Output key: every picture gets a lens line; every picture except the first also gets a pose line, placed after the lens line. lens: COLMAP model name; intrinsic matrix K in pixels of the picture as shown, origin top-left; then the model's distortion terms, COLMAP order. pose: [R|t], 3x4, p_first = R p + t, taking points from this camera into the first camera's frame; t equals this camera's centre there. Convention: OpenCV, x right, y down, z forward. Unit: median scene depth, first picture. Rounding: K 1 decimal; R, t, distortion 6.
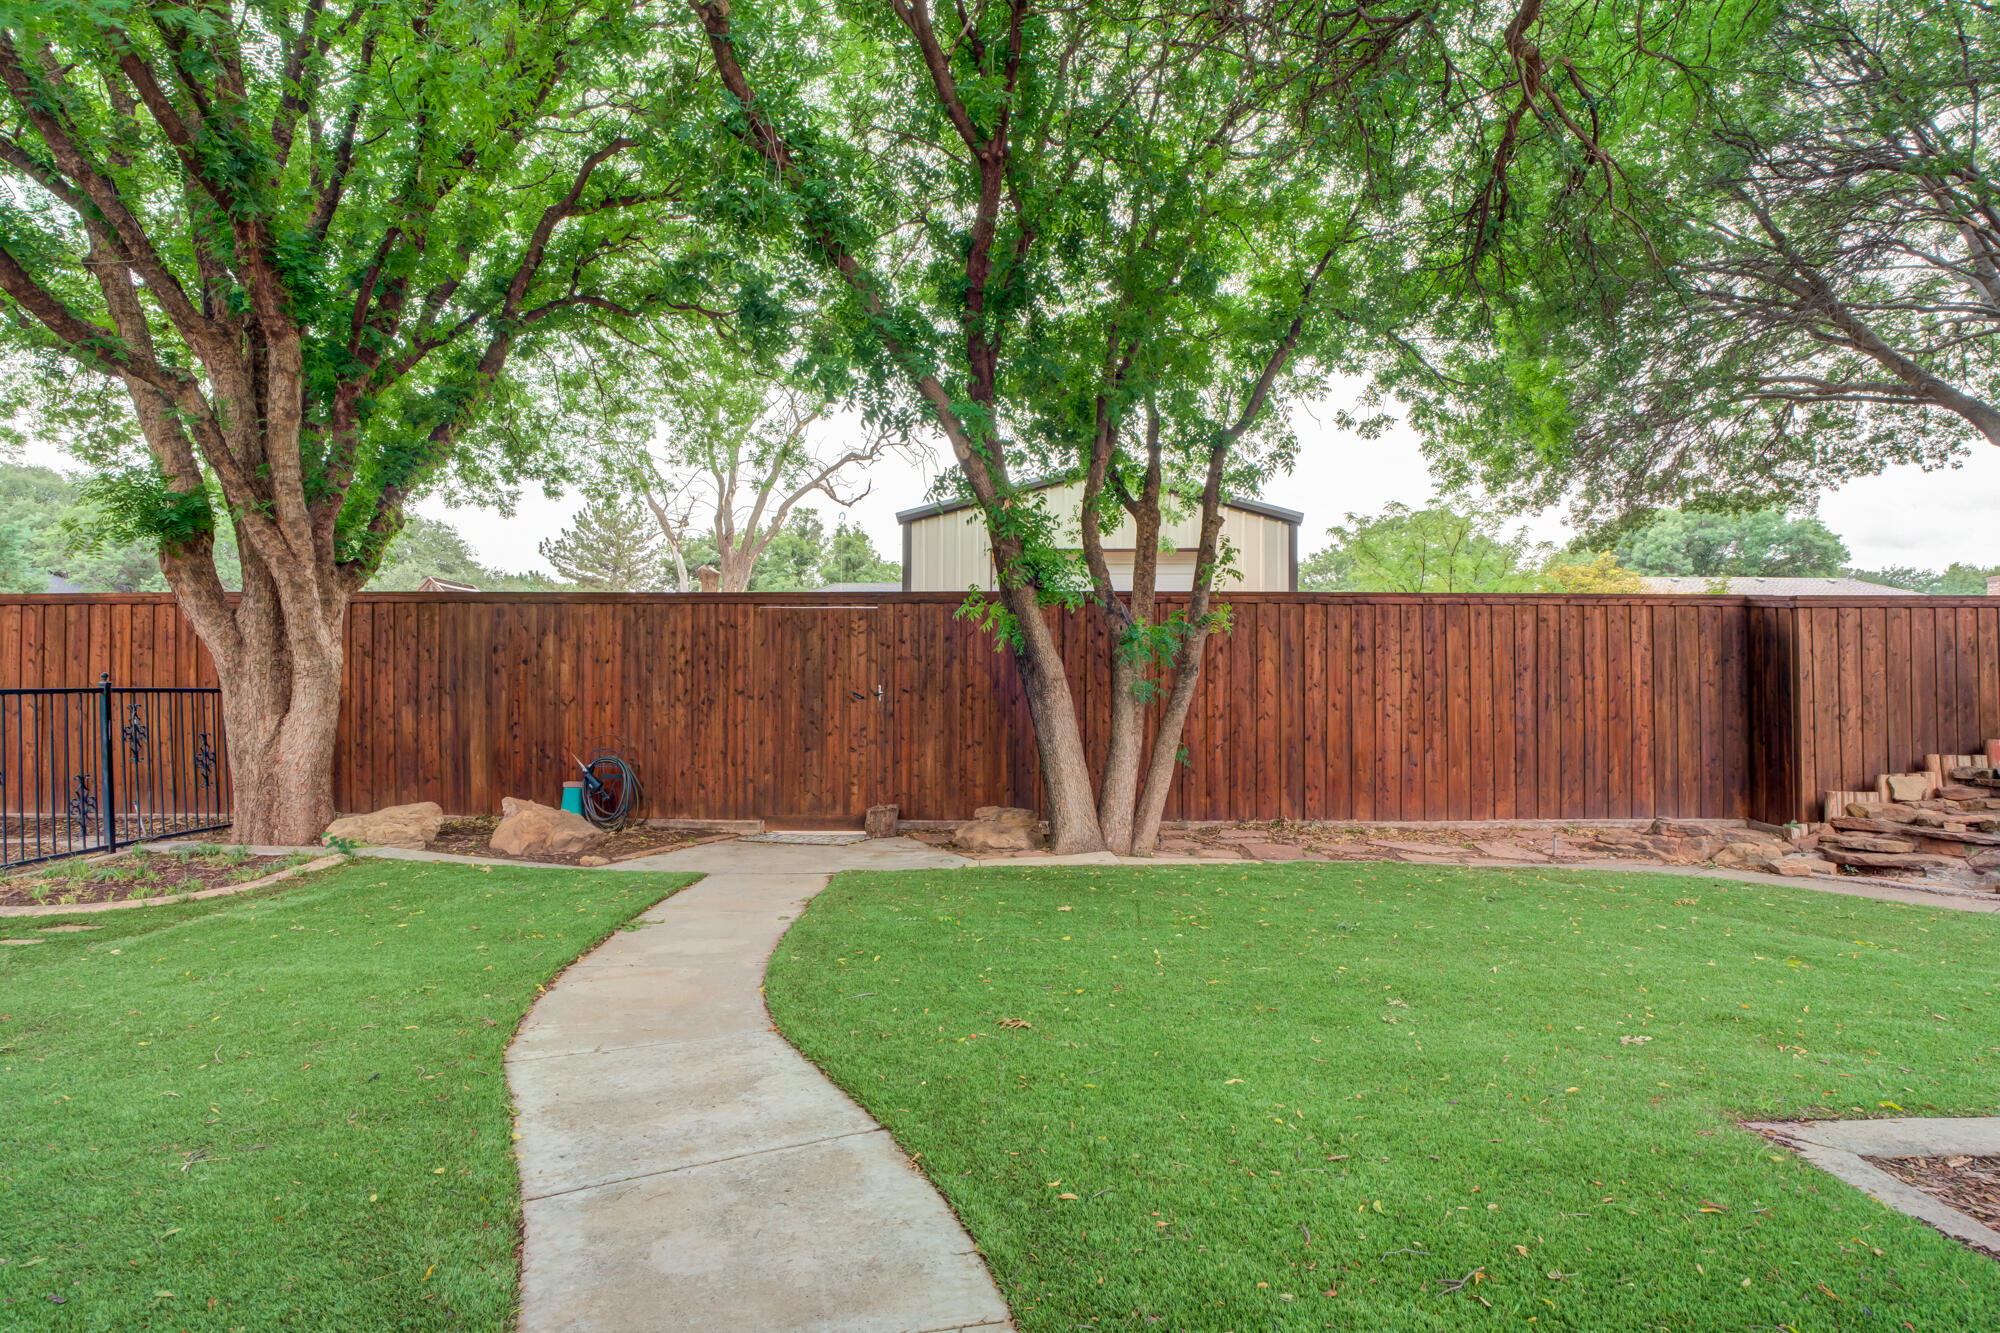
lens RADIAL K [[993.1, 0, 1000.0], [0, 993.1, 666.5], [0, 0, 1]] dist [-0.056619, 0.030223]
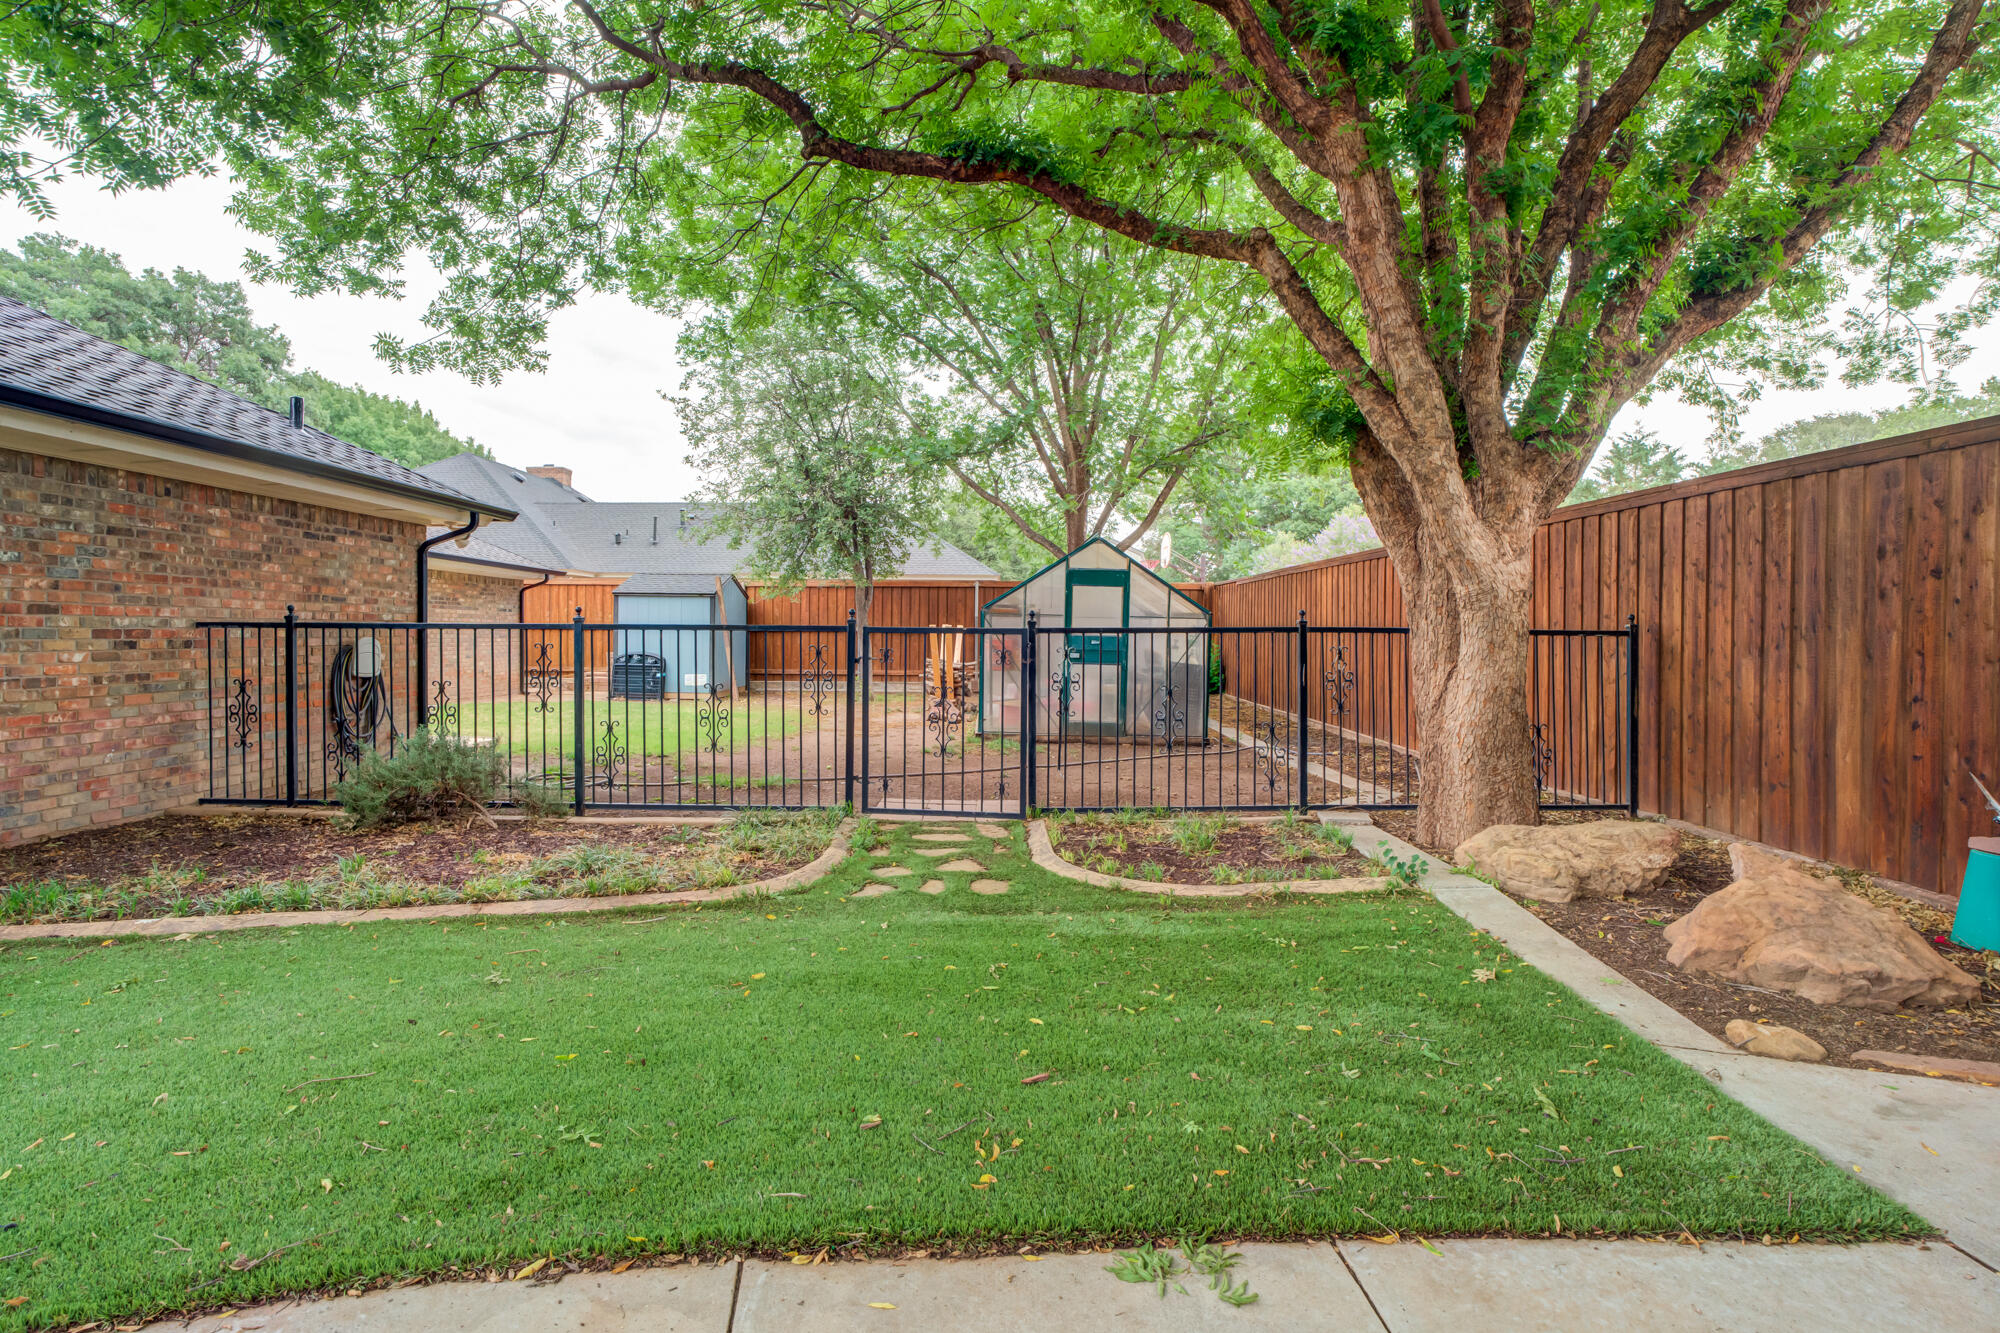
lens RADIAL K [[977.0, 0, 993.0], [0, 977.0, 630.4], [0, 0, 1]] dist [-0.040444, 0.000759]
pose [[0.024638, -0.000302, -0.999696, -0.024308], [0.018278, 0.999833, 0.000148, 0.011091], [0.999529, -0.018276, 0.024639, 0.386586]]
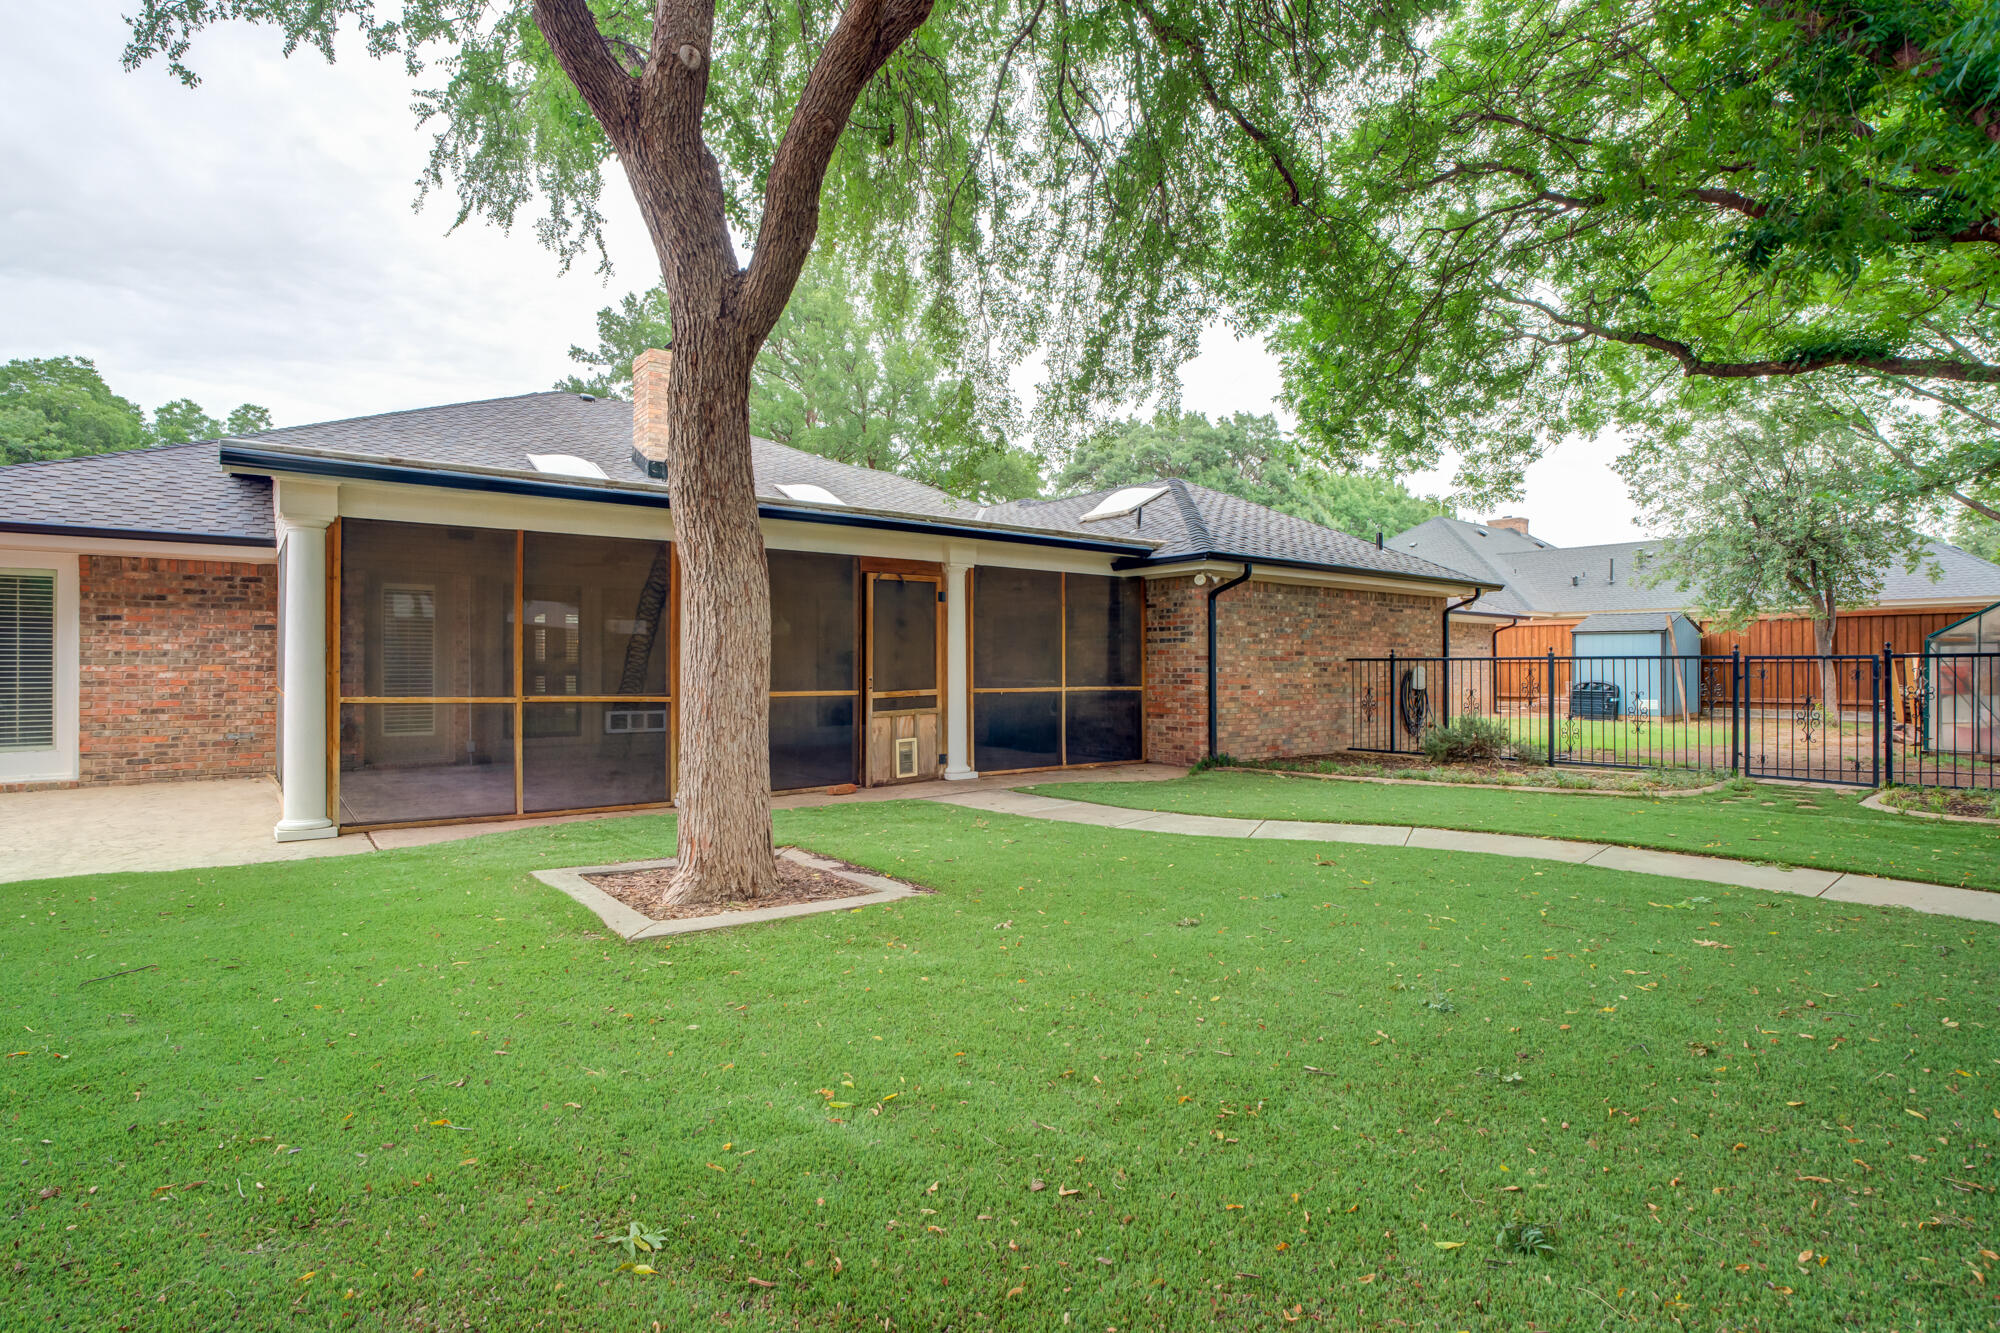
lens RADIAL K [[993.1, 0, 1000.0], [0, 993.1, 666.5], [0, 0, 1]] dist [-0.056619, 0.030223]
pose [[-0.769104, 0.002924, -0.639116, 0.372473], [0.019044, 0.999650, -0.018344, 0.018757], [0.638839, -0.026280, -0.768891, 0.530590]]
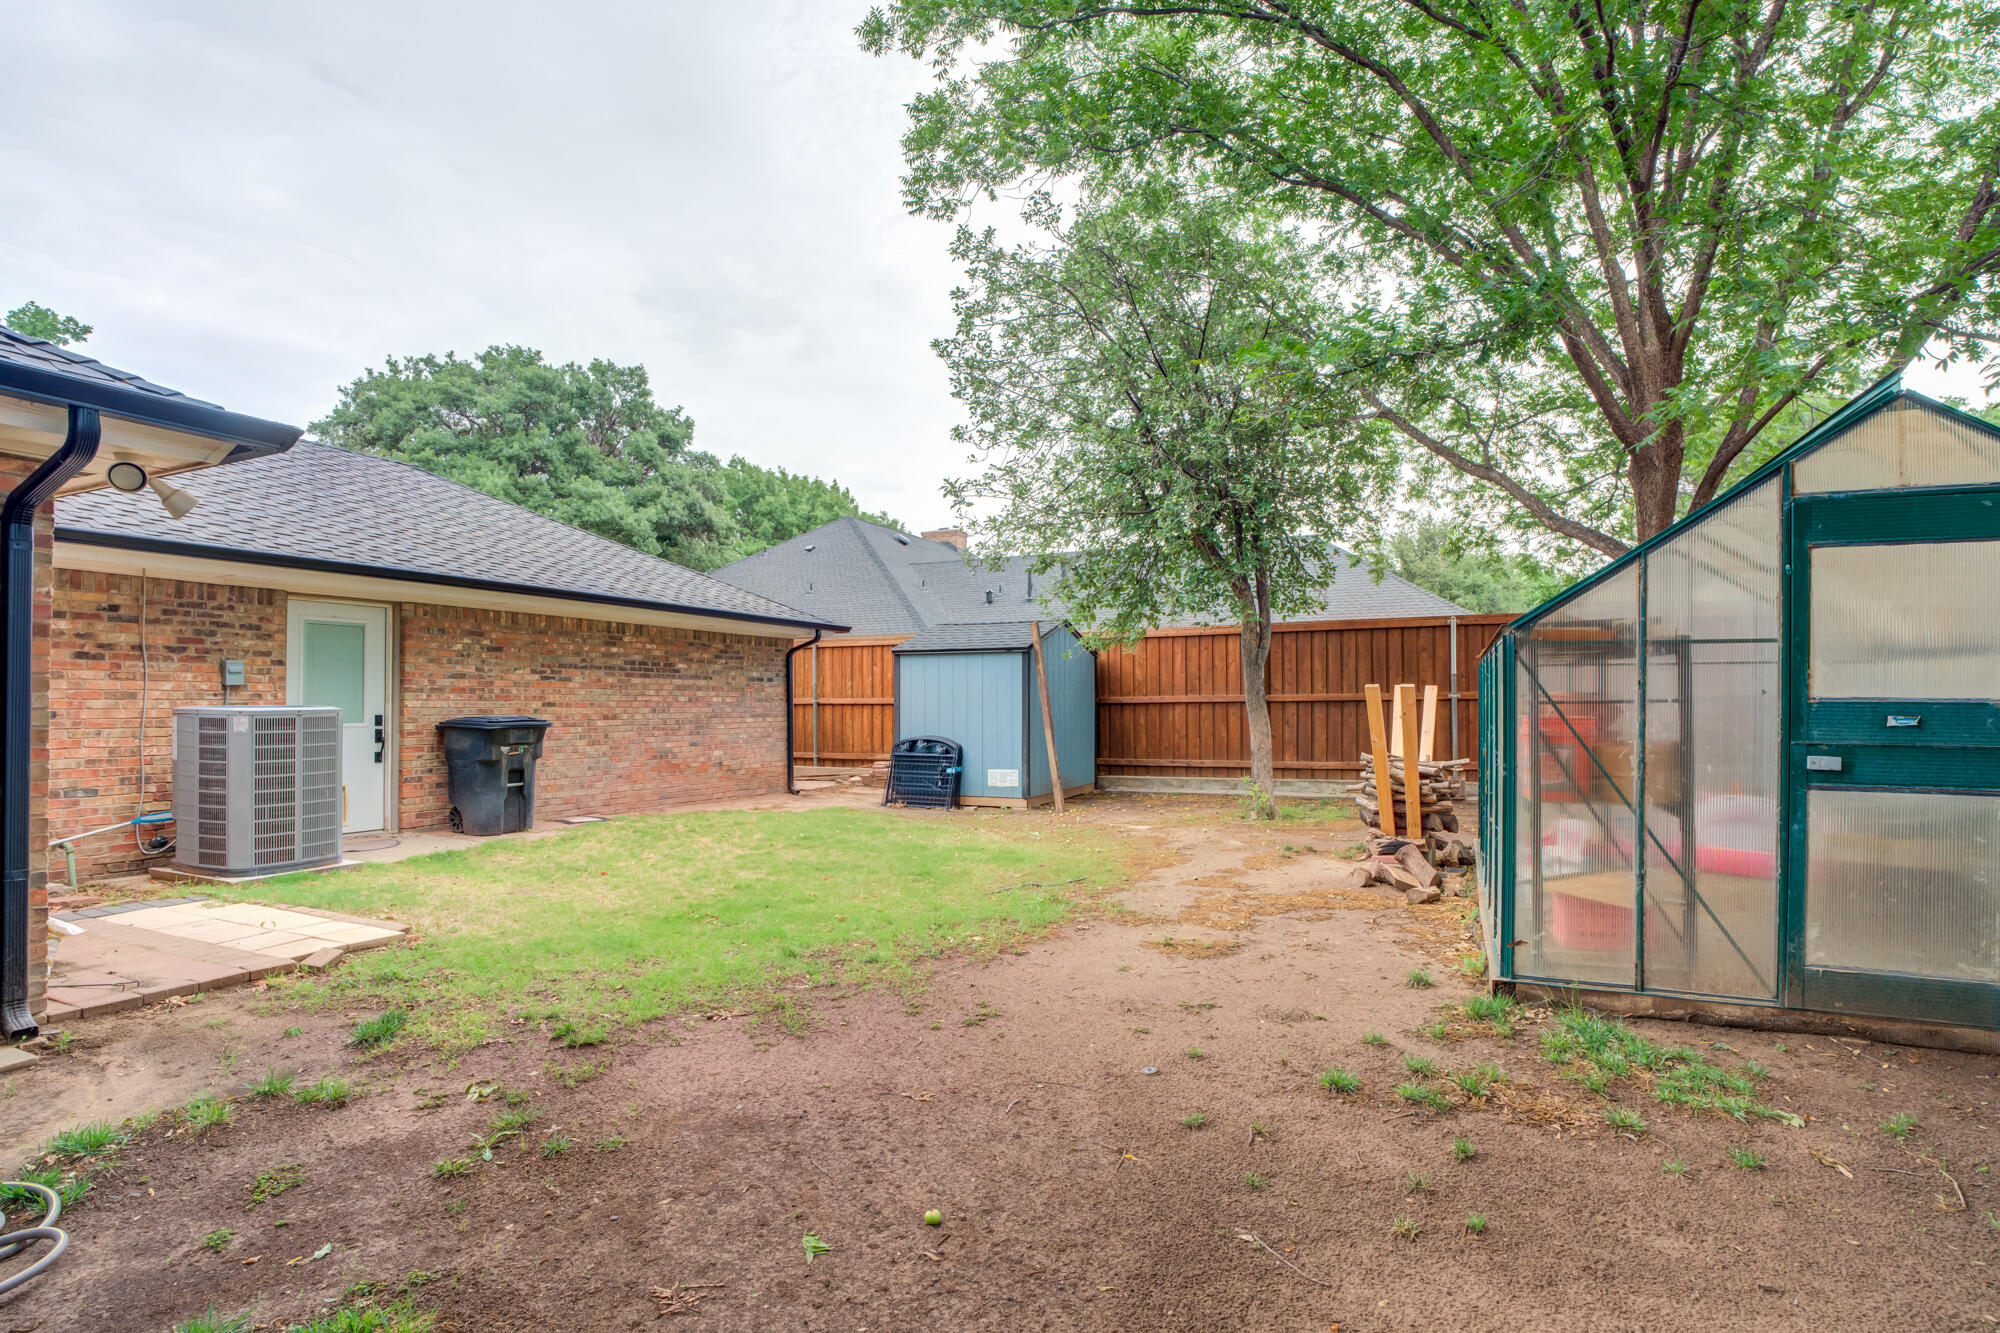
lens RADIAL K [[968.9, 0, 1023.4], [0, 968.9, 694.1], [0, 0, 1]] dist [-0.043000, 0.020526]
pose [[-0.389994, -0.005957, -0.920798, -0.492788], [0.031278, 0.999316, -0.019712, 0.013012], [0.920286, -0.036488, -0.389541, 0.376956]]
